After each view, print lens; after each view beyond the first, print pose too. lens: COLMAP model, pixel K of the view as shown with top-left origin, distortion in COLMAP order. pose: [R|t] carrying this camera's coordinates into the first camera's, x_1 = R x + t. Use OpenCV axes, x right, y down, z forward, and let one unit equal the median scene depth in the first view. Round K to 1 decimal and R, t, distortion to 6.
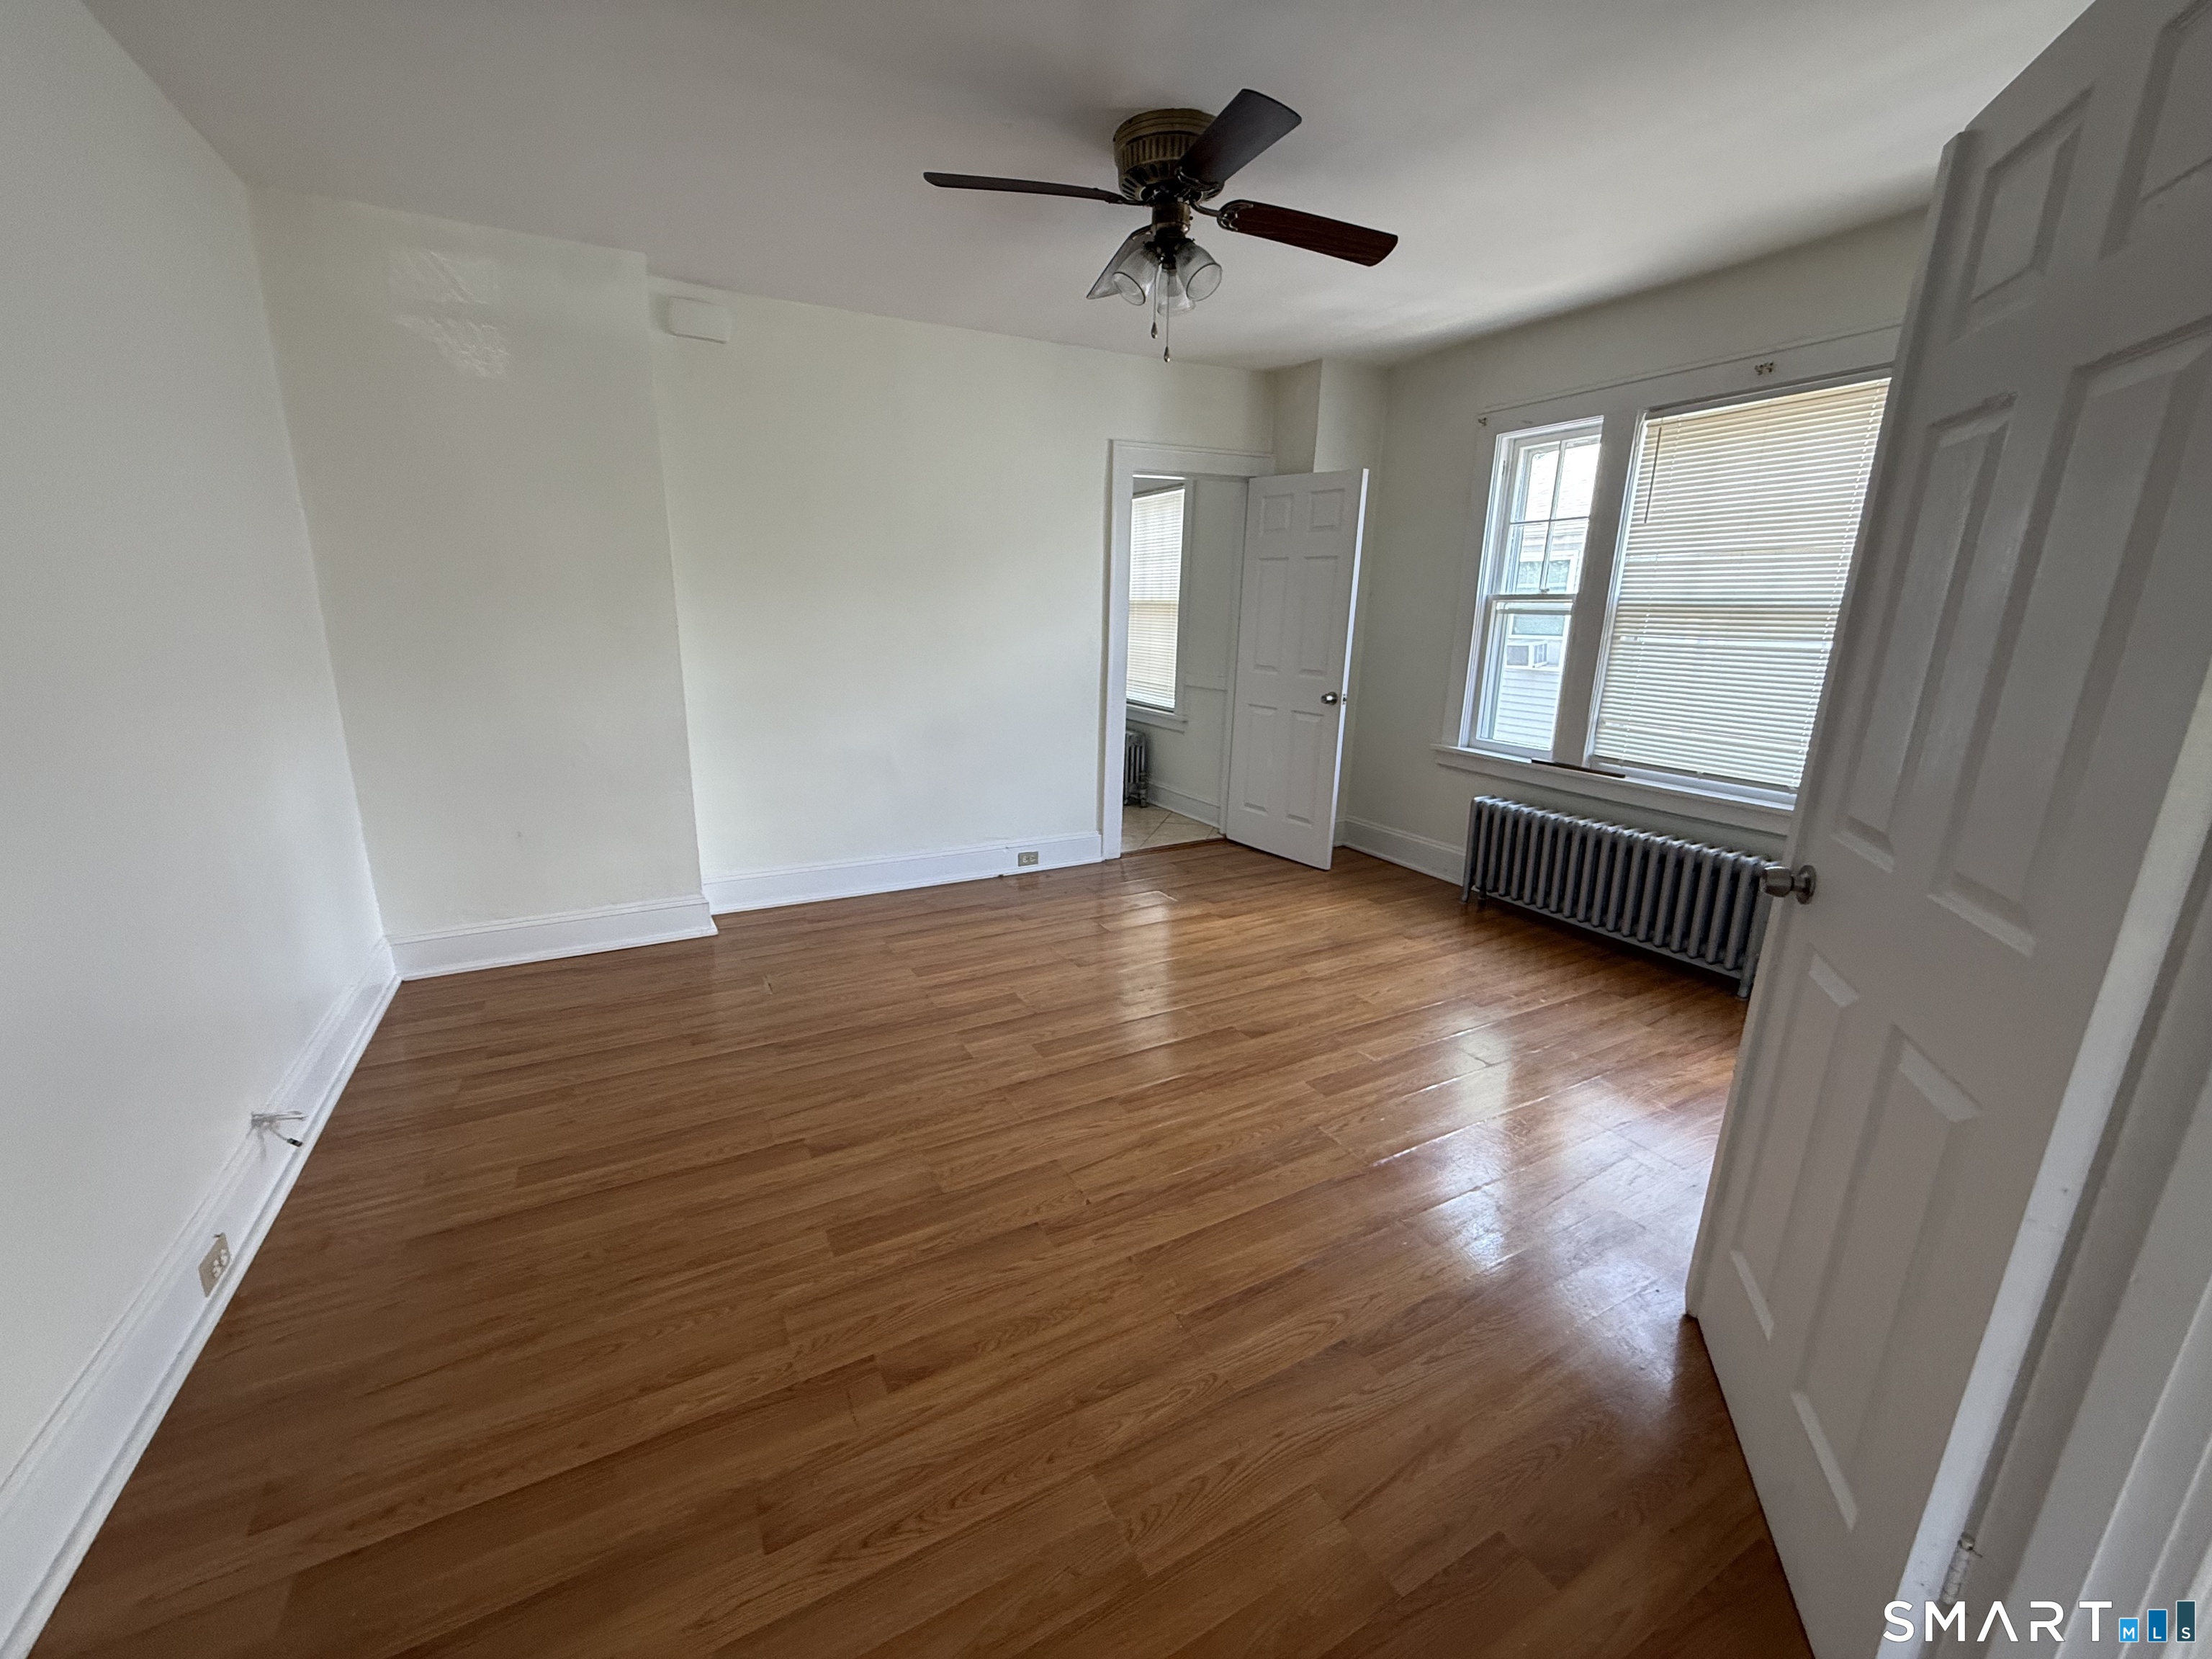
lens RADIAL K [[880.3, 0, 1103.1], [0, 880.3, 826.4], [0, 0, 1]] dist [-0.000626, 0.000095]
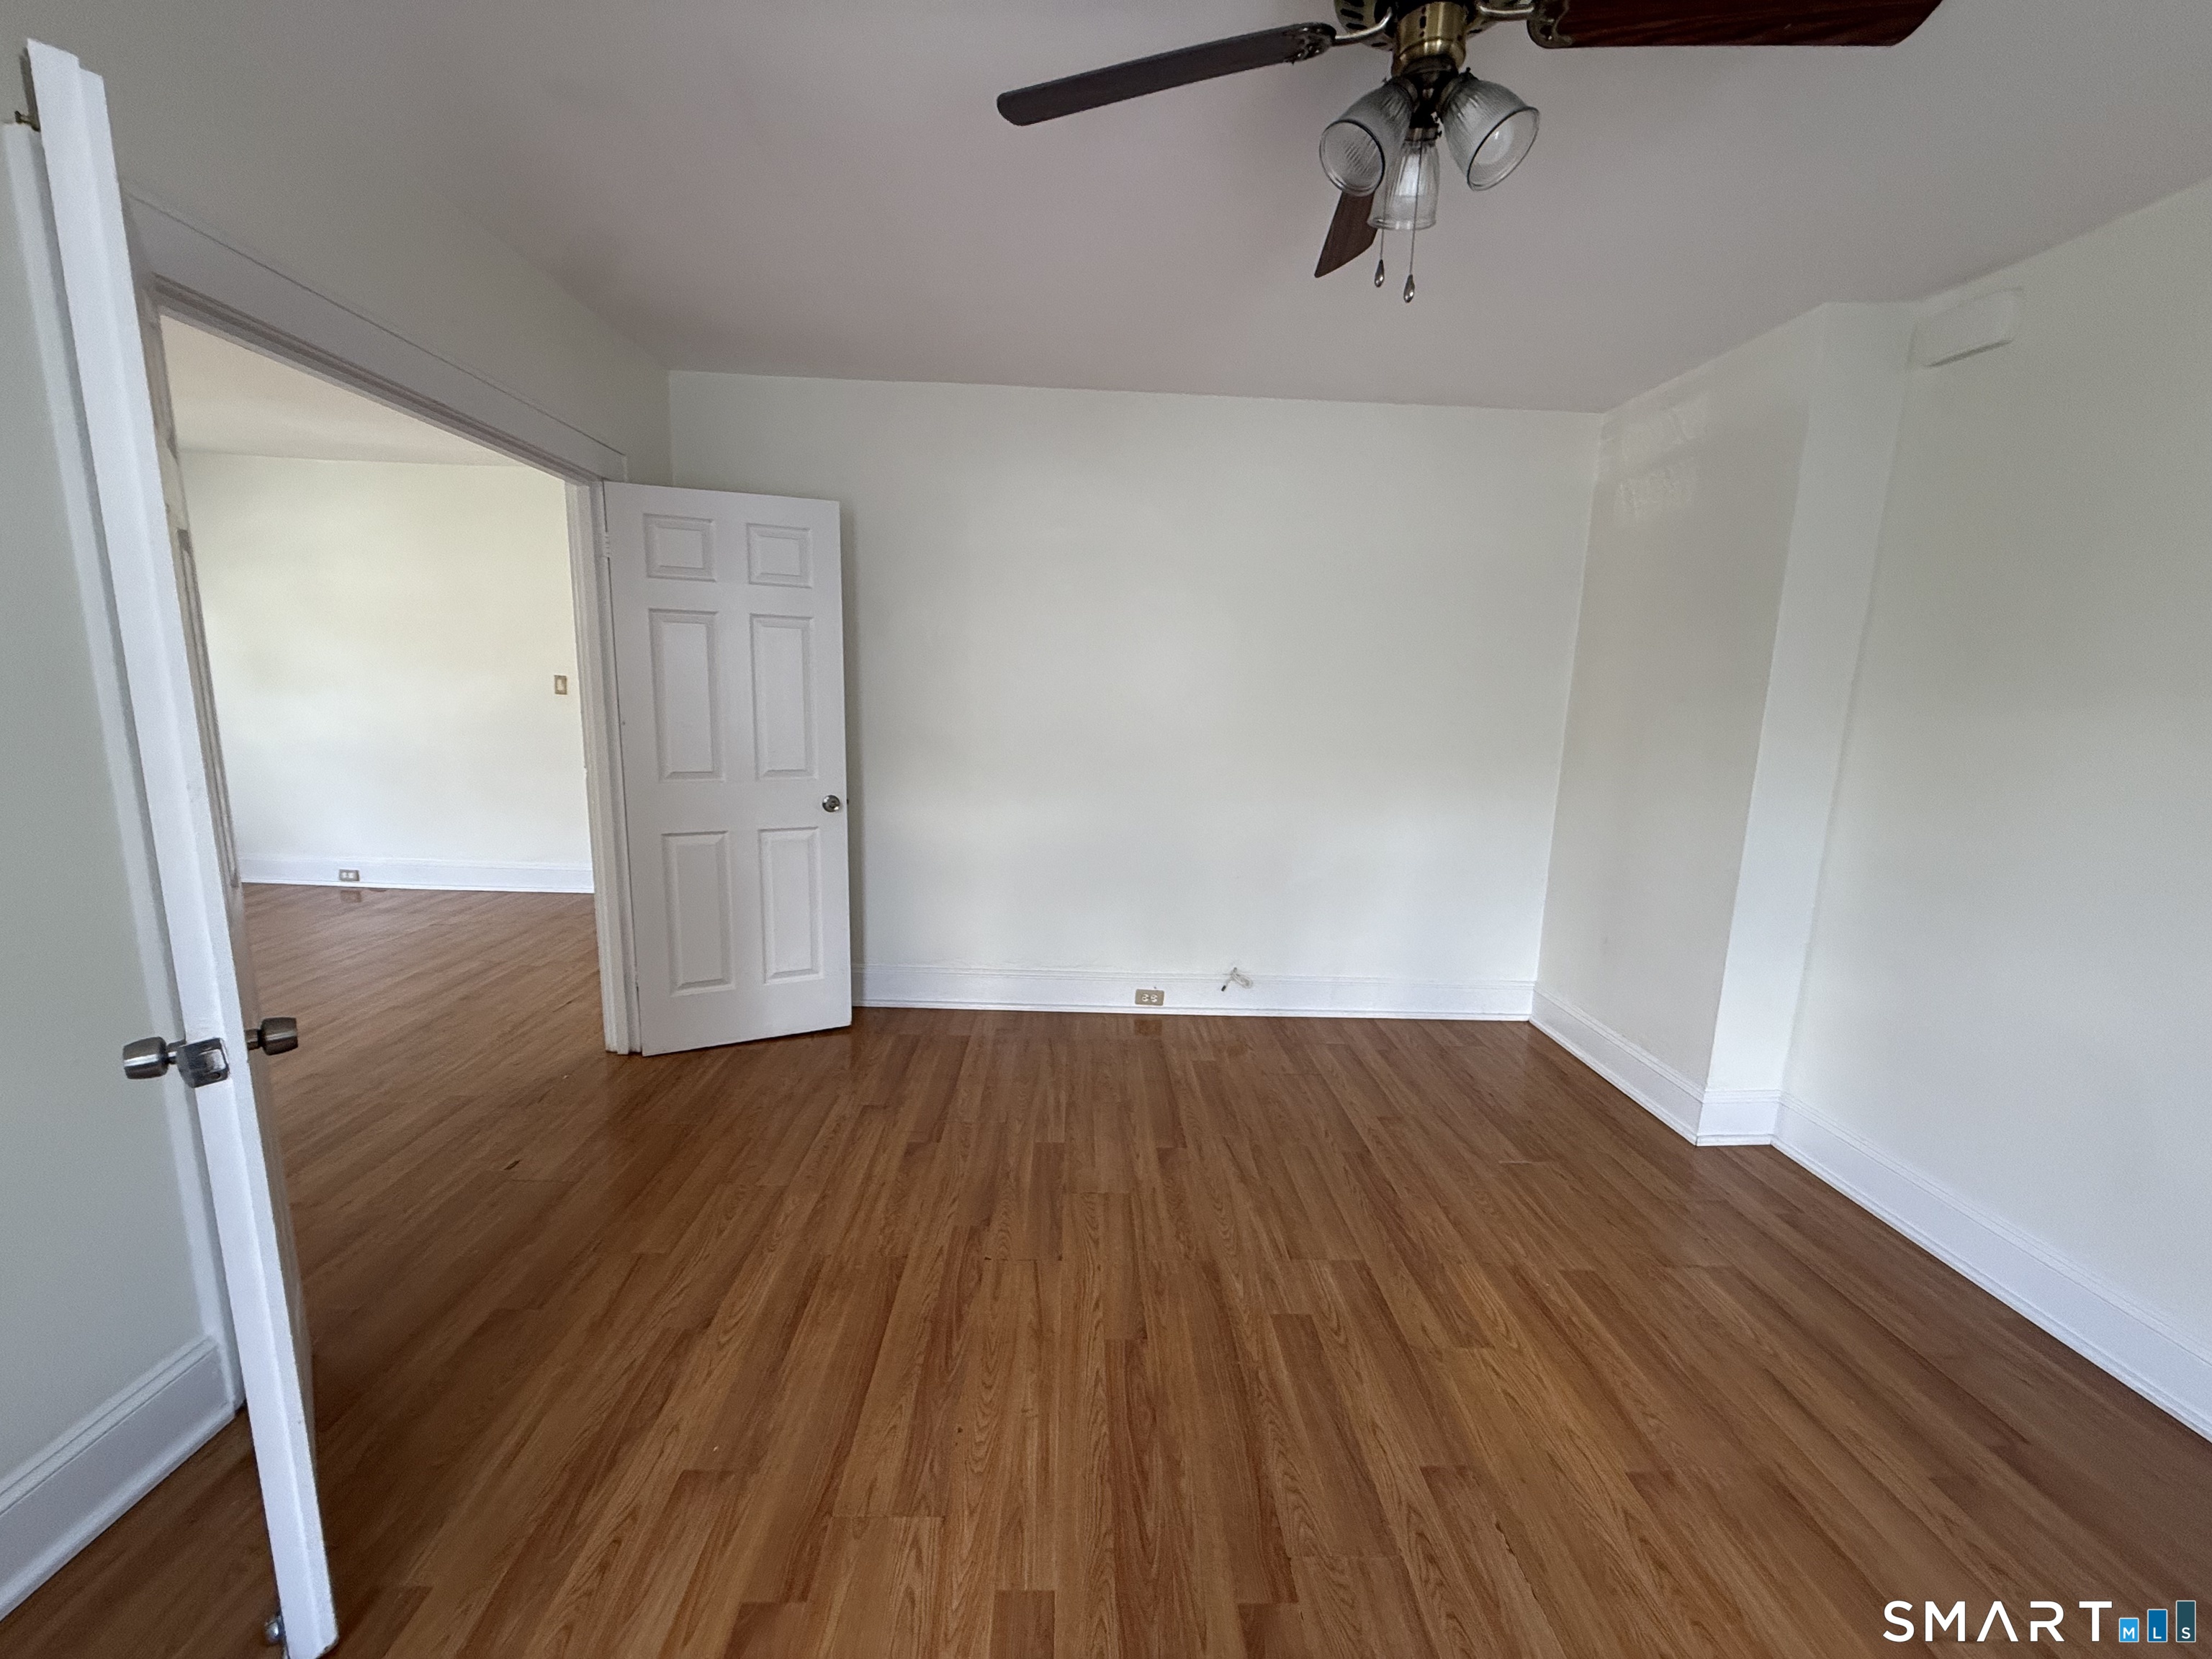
lens RADIAL K [[880.3, 0, 1103.1], [0, 880.3, 826.4], [0, 0, 1]] dist [-0.000626, 0.000095]
pose [[-0.440762, 0.119415, -0.889645, 0.456774], [-0.256022, 0.933218, 0.252106, -0.205466], [0.860338, 0.338887, -0.380754, 0.767659]]
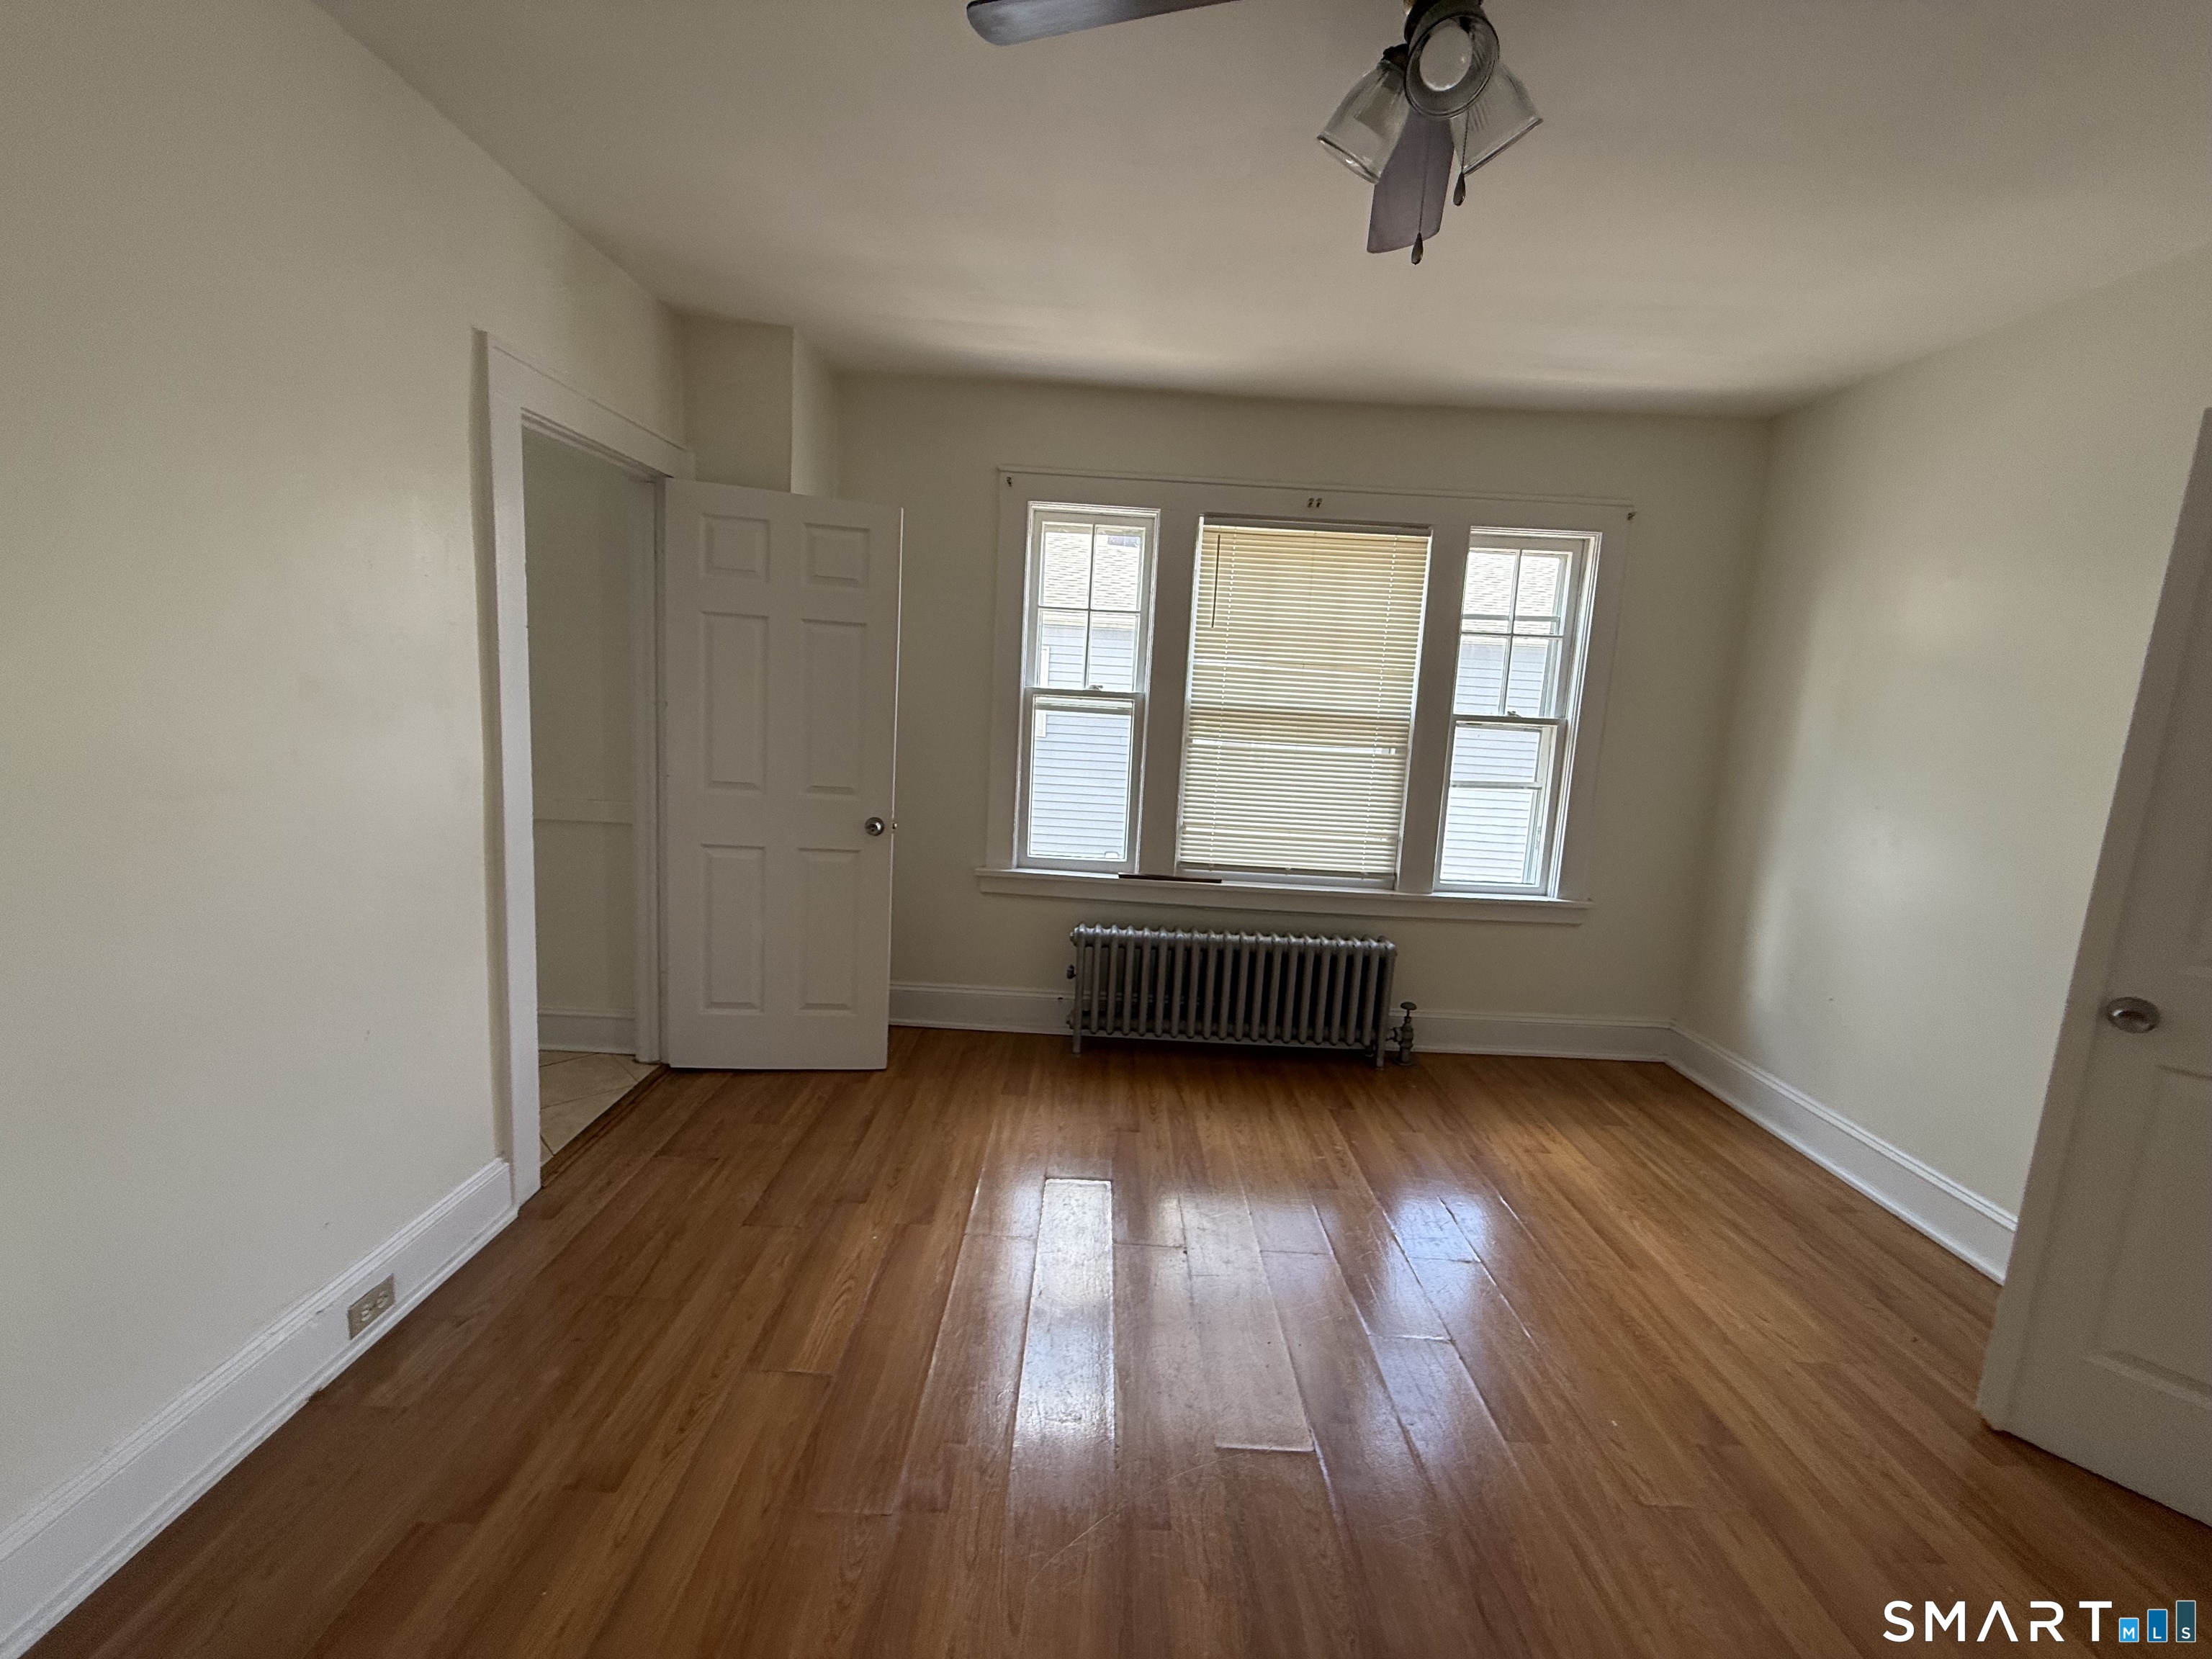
lens RADIAL K [[880.3, 0, 1103.1], [0, 880.3, 826.4], [0, 0, 1]] dist [-0.000626, 0.000095]
pose [[0.476432, -0.112442, 0.871992, -0.319469], [0.165676, 0.985502, 0.036559, -0.174742], [-0.863461, 0.127051, 0.488154, 0.629314]]
